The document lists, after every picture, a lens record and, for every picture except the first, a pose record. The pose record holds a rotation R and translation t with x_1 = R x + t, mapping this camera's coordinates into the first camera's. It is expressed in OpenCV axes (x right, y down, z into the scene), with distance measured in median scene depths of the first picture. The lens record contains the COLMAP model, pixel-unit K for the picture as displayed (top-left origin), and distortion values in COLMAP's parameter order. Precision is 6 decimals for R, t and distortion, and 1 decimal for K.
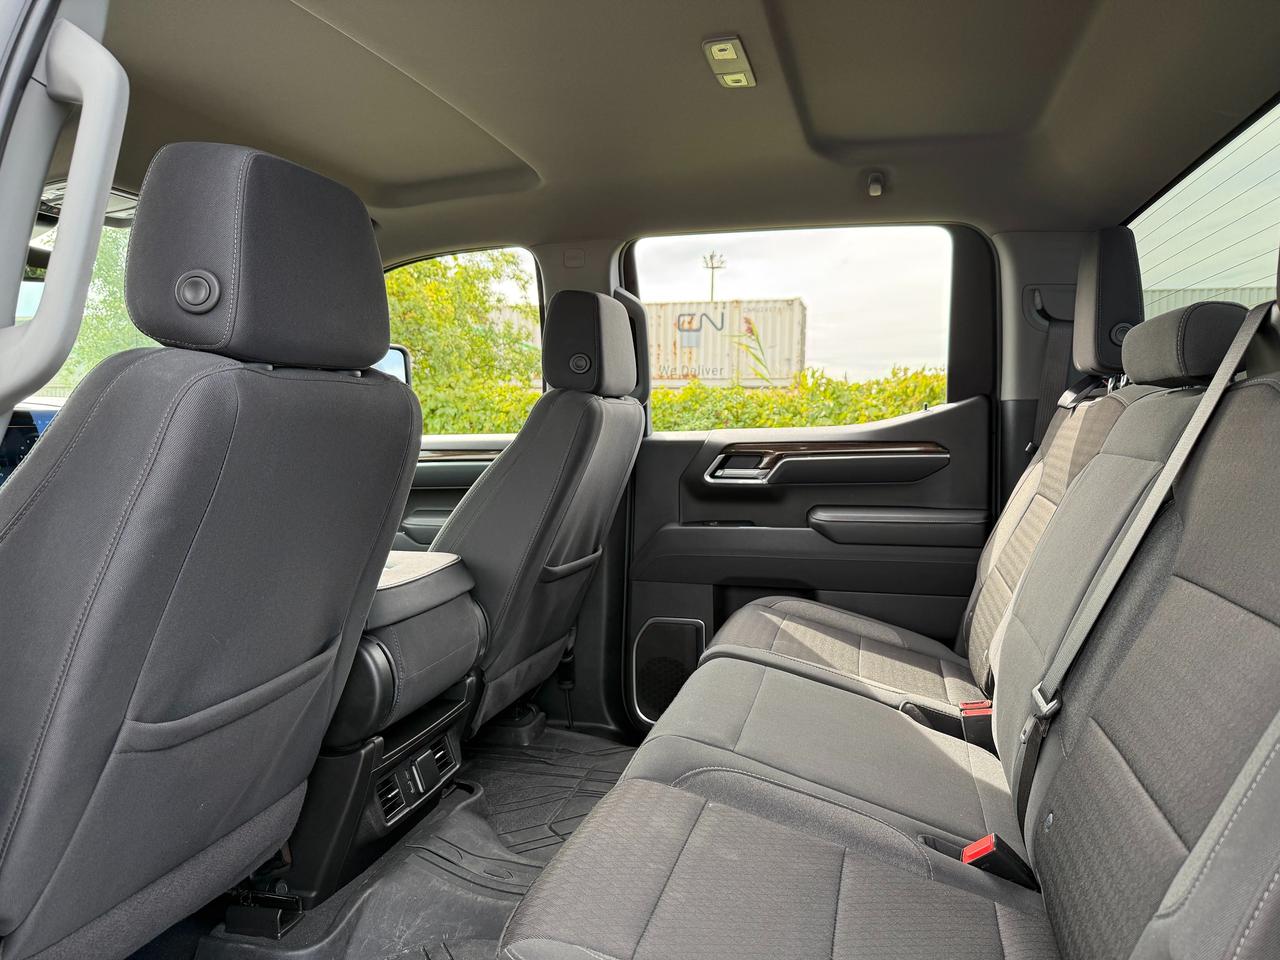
lens RADIAL K [[976.3, 0, 640.0], [0, 976.3, 480.0], [0, 0, 1]] dist [0.223228, 0.000589]
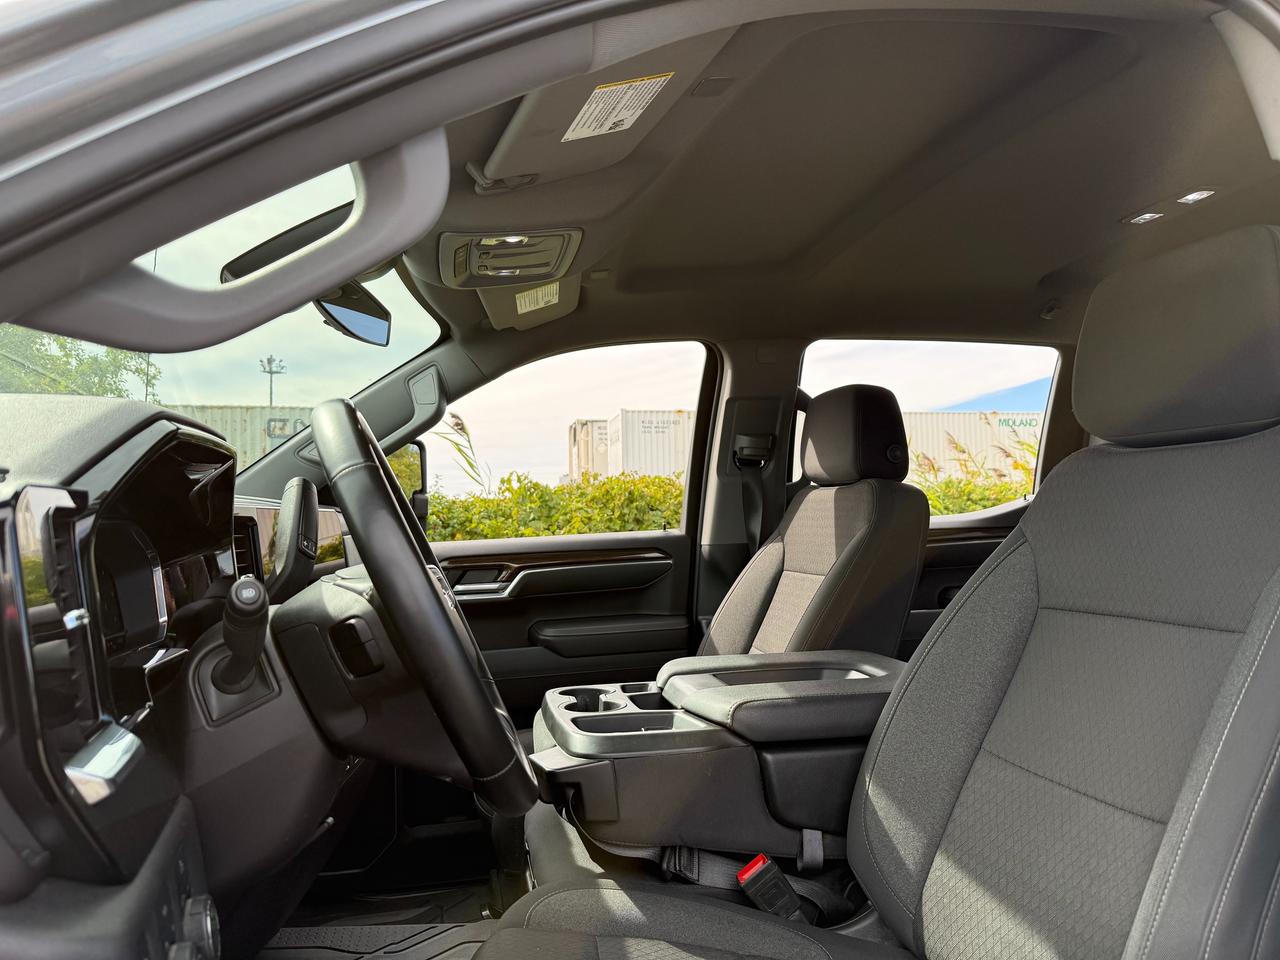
lens RADIAL K [[966.6, 0, 704.4], [0, 966.6, 476.8], [0, 0, 1]] dist [-0.000359, 0.001004]
pose [[0.880603, -0.005248, 0.473827, -0.032234], [0.058285, 0.993545, -0.097317, -0.000163], [-0.470257, 0.113315, 0.875224, 0.008375]]
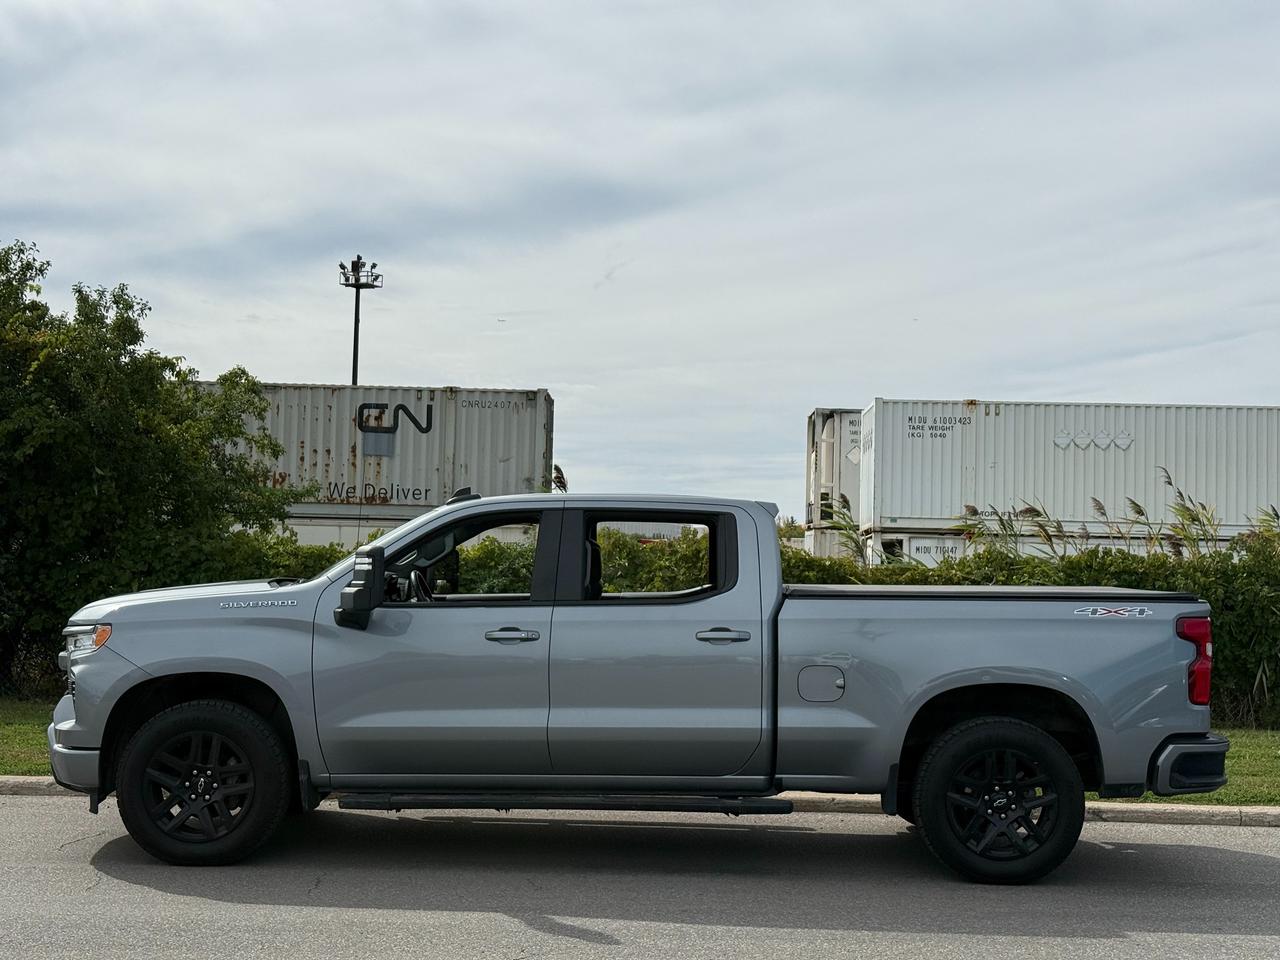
lens RADIAL K [[1820.8, 0, 640.0], [0, 1820.8, 480.0], [0, 0, 1]] dist [0.118965, -0.016928]
pose [[0.973699, 0.024569, 0.226509, -0.054341], [-0.000153, 0.994239, -0.107188, 0.009329], [-0.227837, 0.104334, 0.968093, -0.204702]]
